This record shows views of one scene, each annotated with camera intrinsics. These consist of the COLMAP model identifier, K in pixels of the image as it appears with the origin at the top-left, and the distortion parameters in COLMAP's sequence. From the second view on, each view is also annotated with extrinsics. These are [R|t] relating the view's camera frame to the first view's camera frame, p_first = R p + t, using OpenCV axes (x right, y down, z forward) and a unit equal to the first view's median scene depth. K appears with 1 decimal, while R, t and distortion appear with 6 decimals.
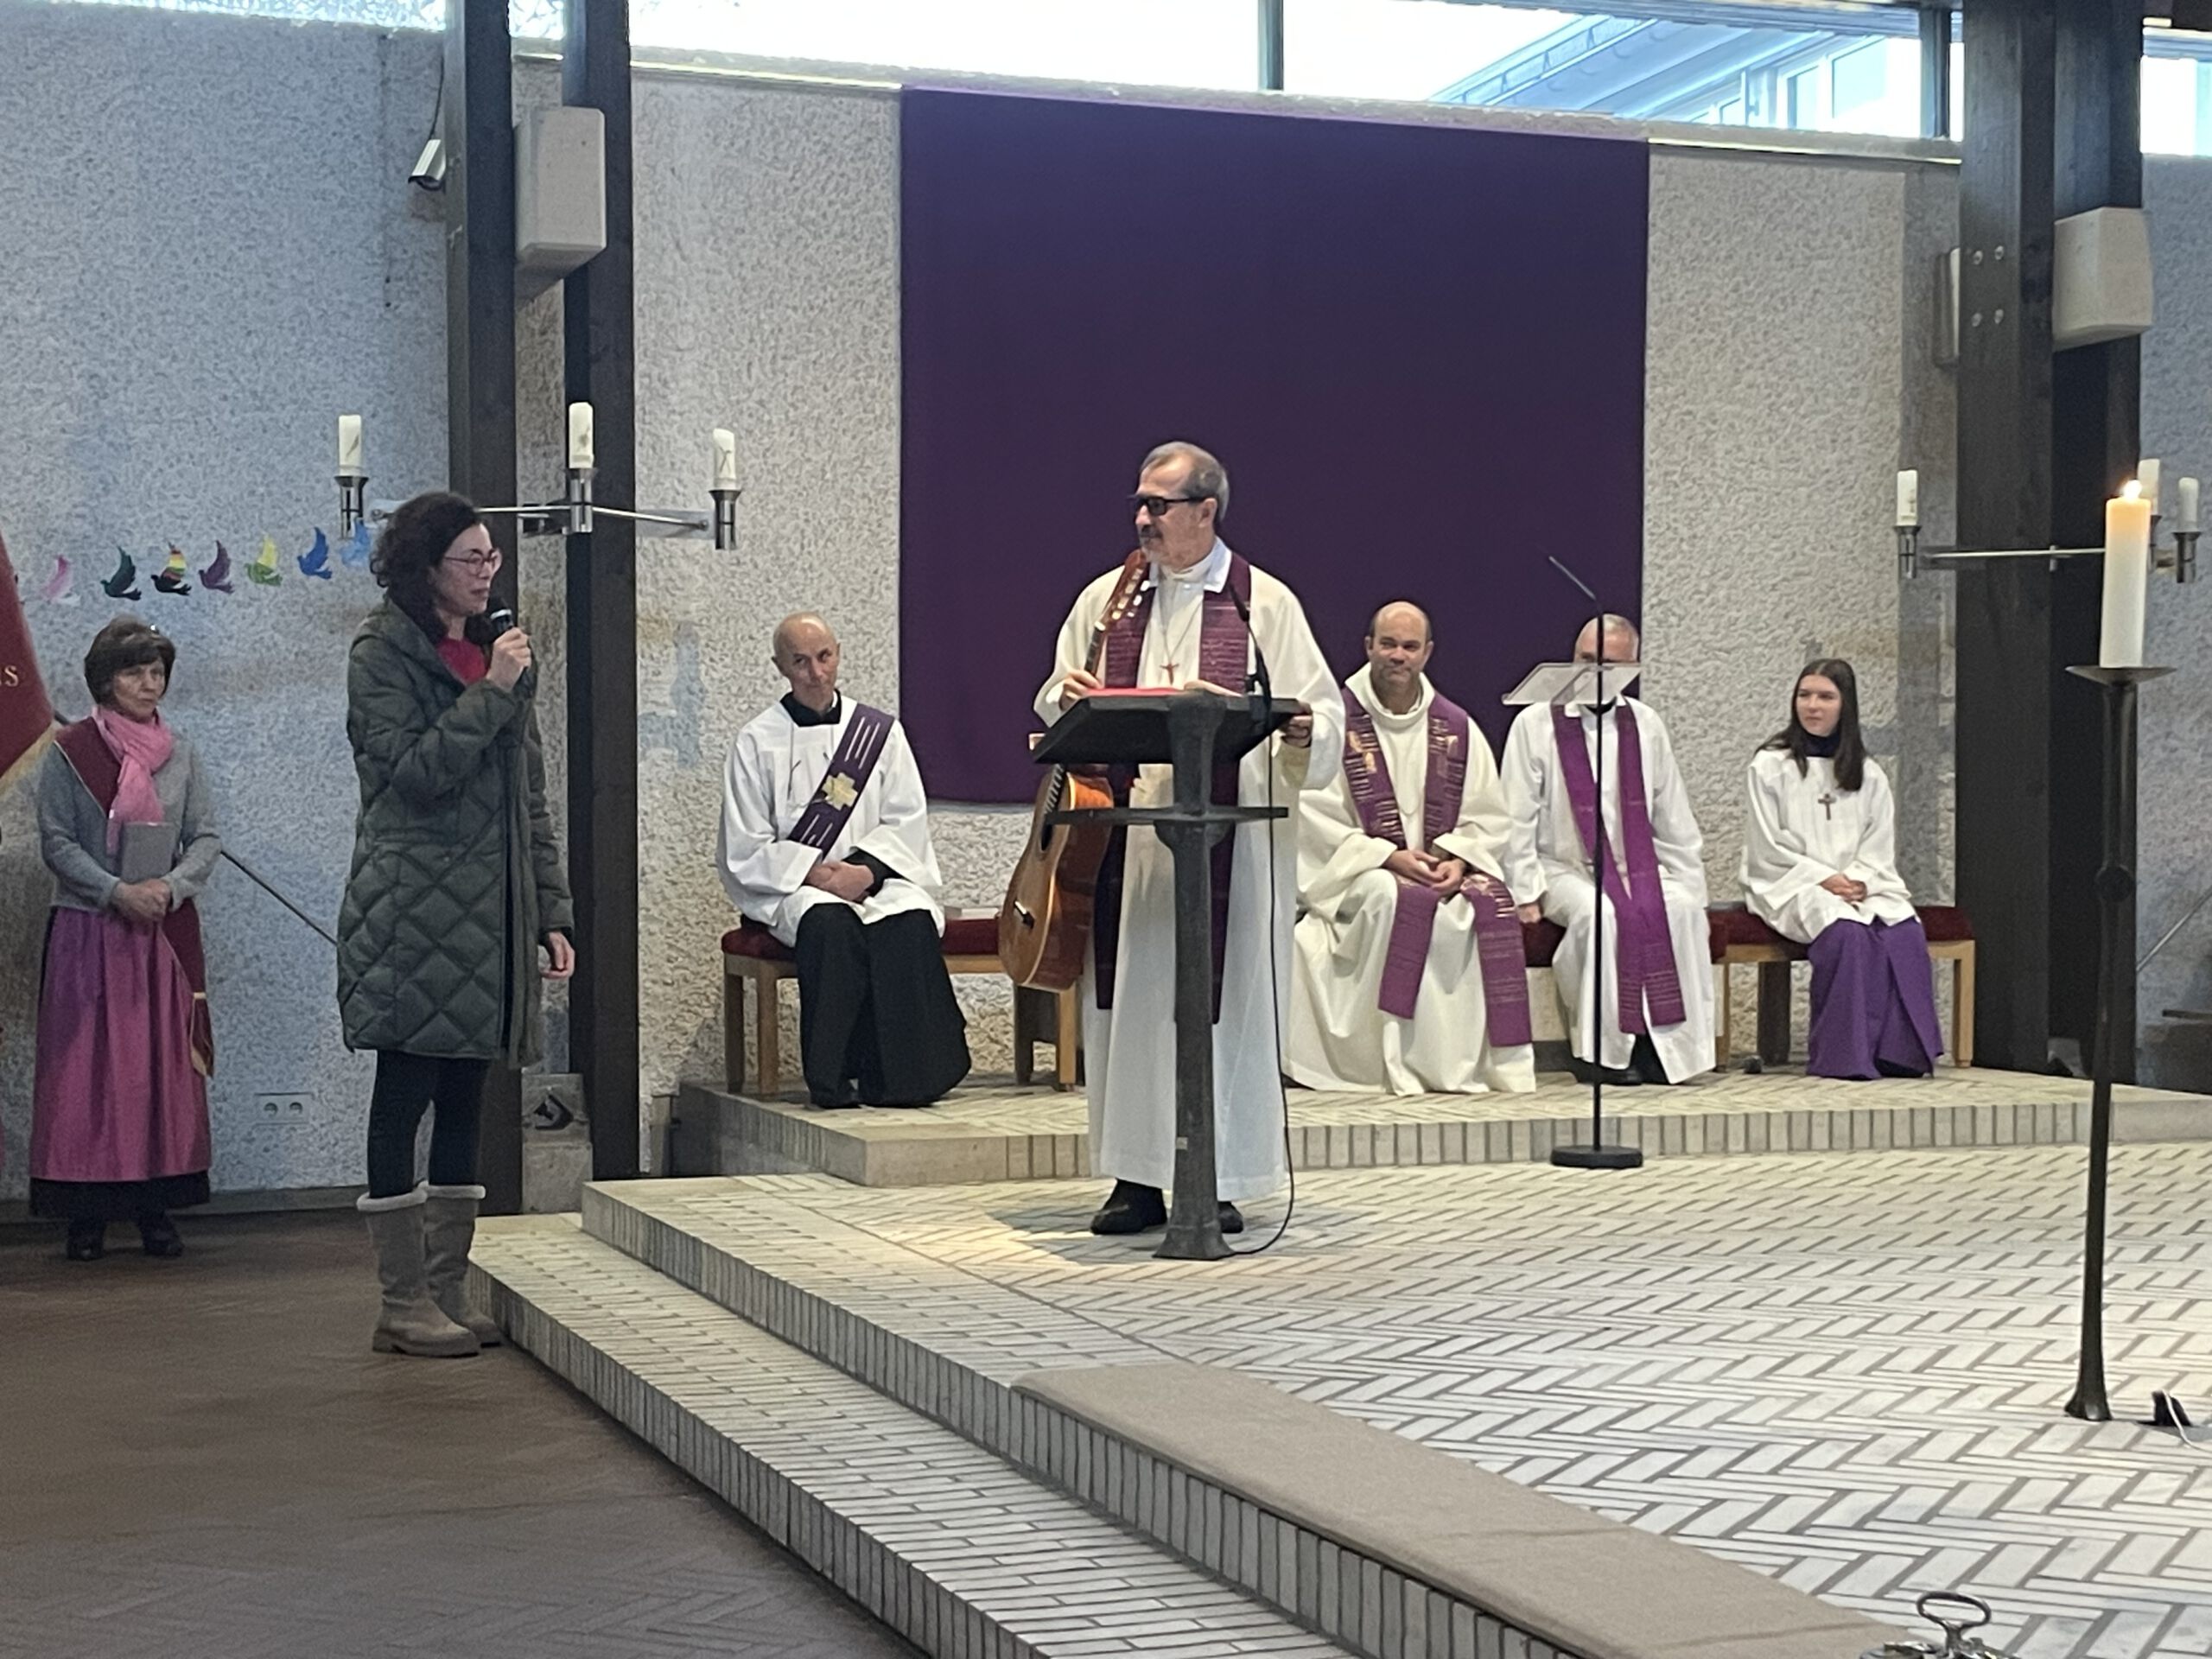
lens RADIAL K [[3580.8, 0, 1068.5], [0, 3580.8, 888.6], [0, 0, 1]] dist [0.112711, 0.000000]
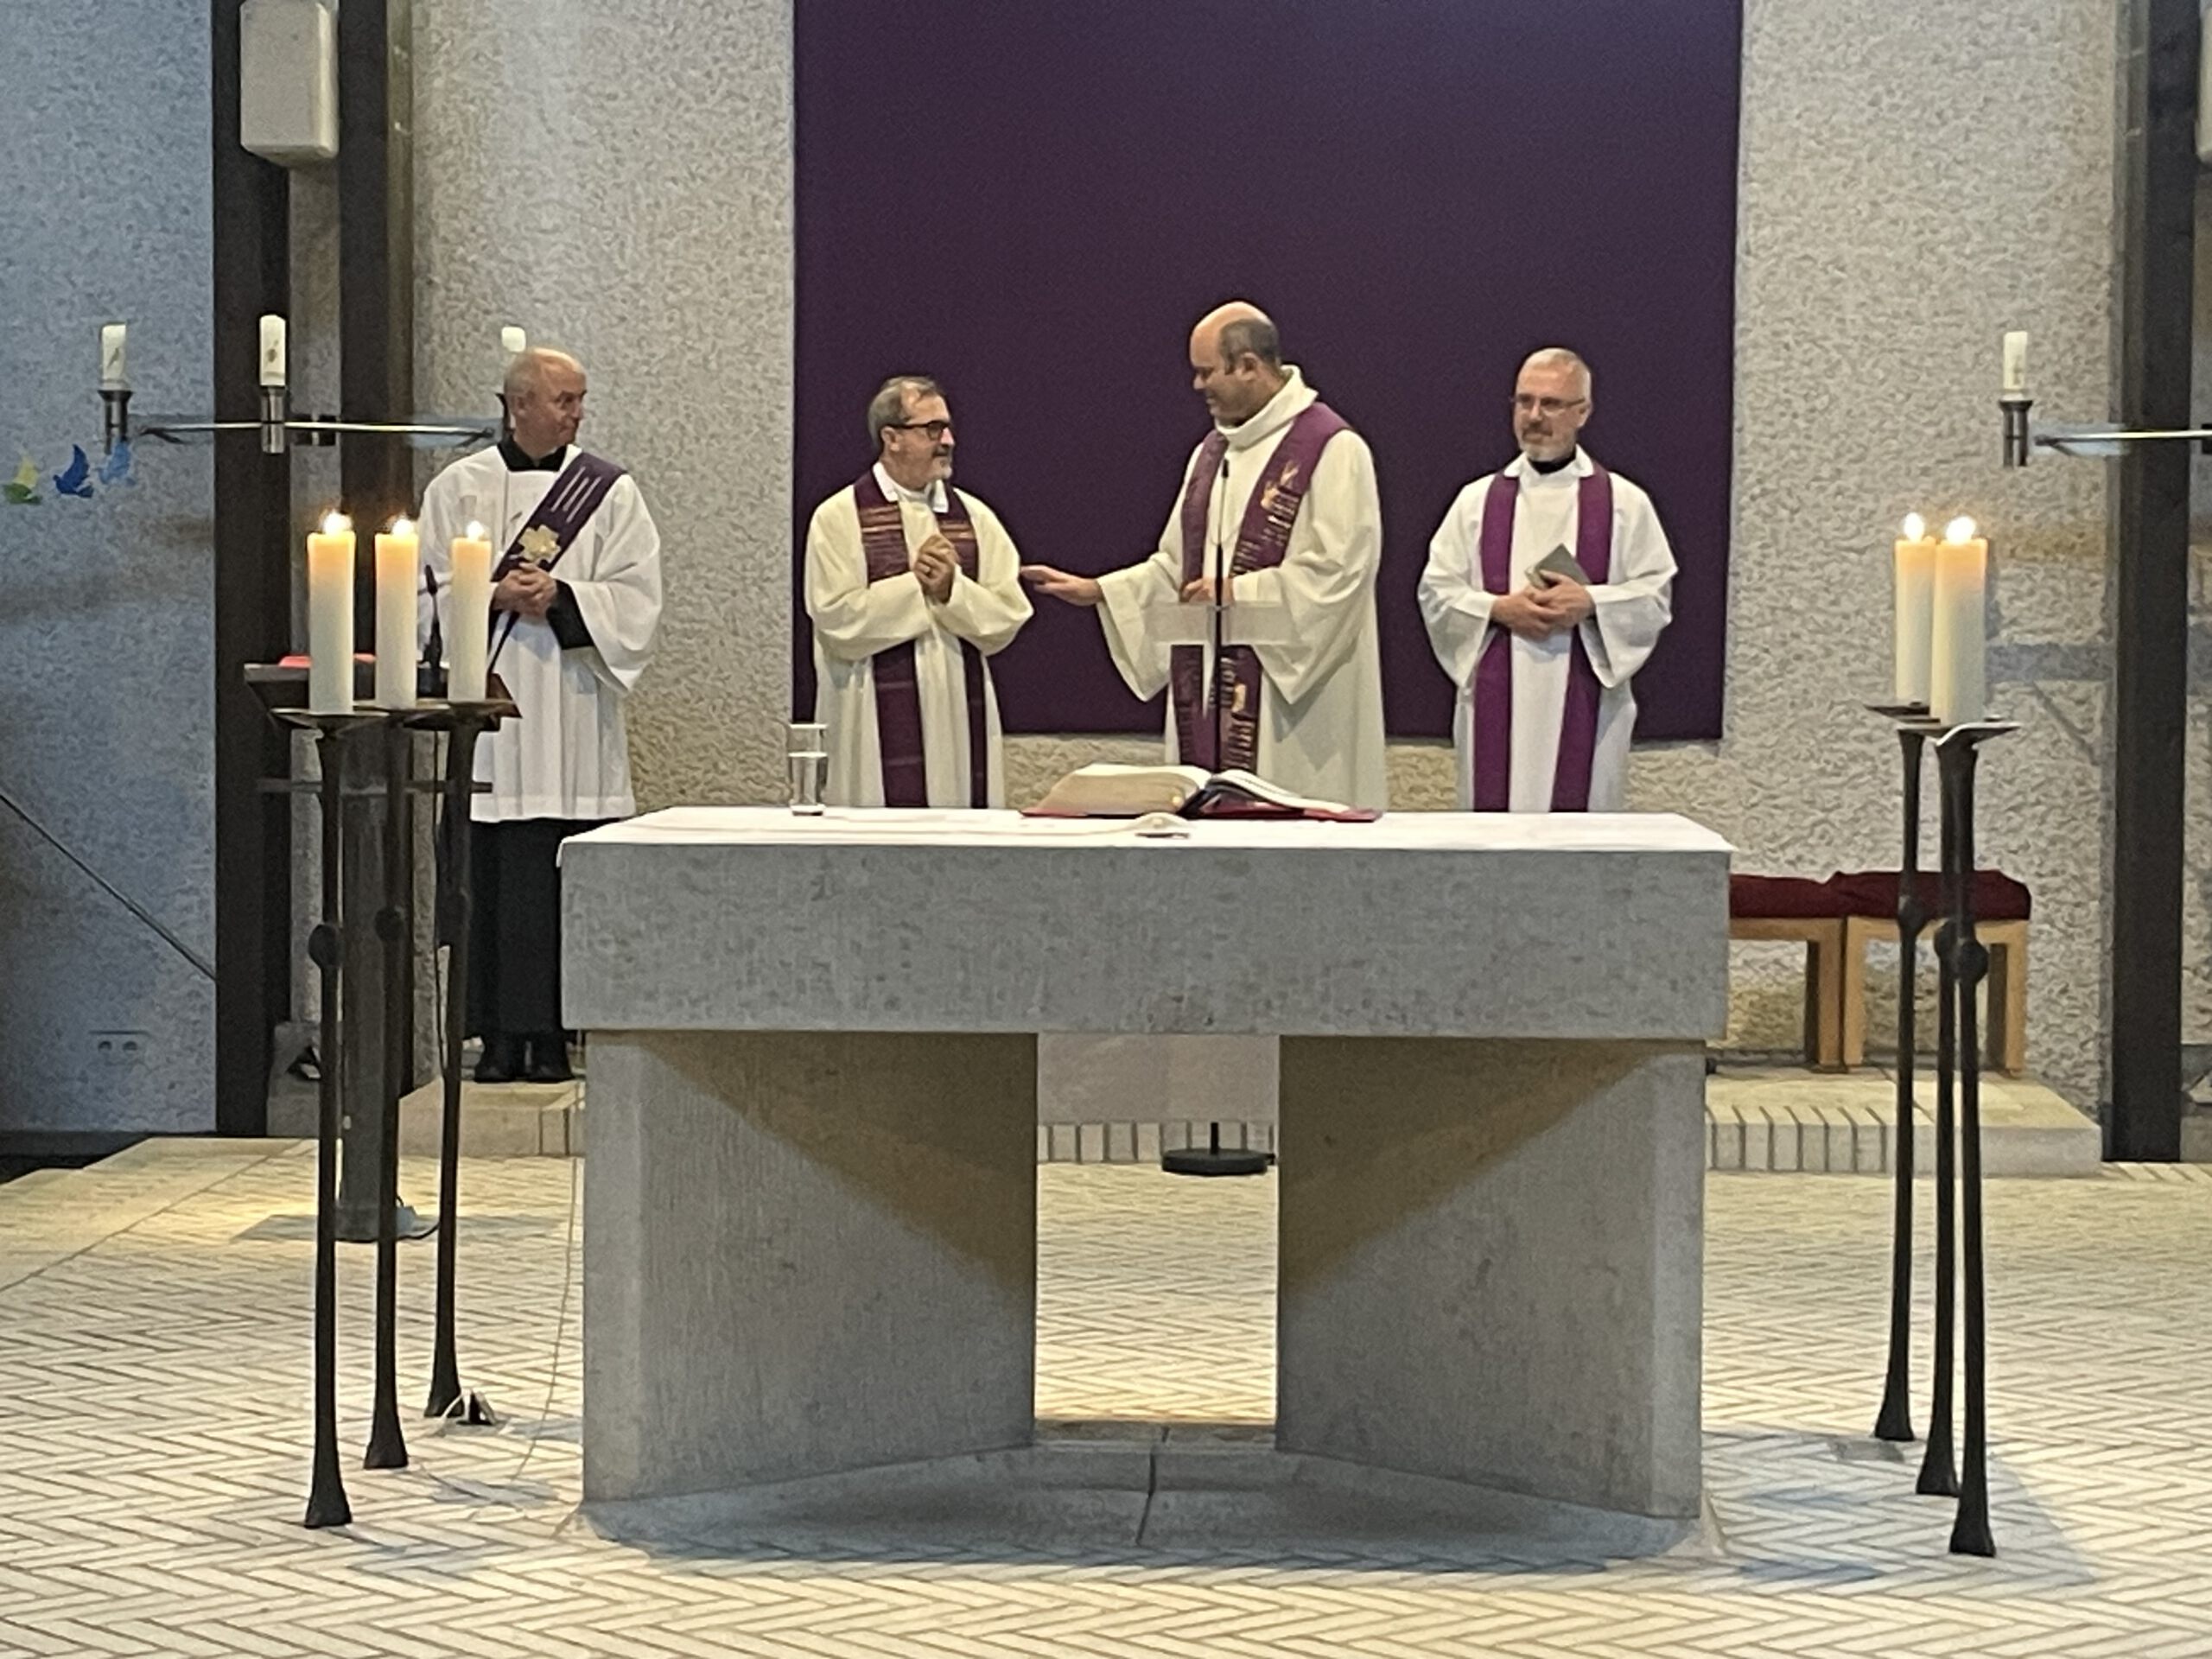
lens RADIAL K [[5241.5, 0, 1125.2], [0, 5241.5, 830.8], [0, 0, 1]] dist [0.133109, 0.000000]
pose [[0.920131, 0.023138, -0.390928, 0.547925], [-0.015010, 0.999603, 0.023834, -0.032129], [0.391324, -0.016063, 0.920113, -0.167911]]
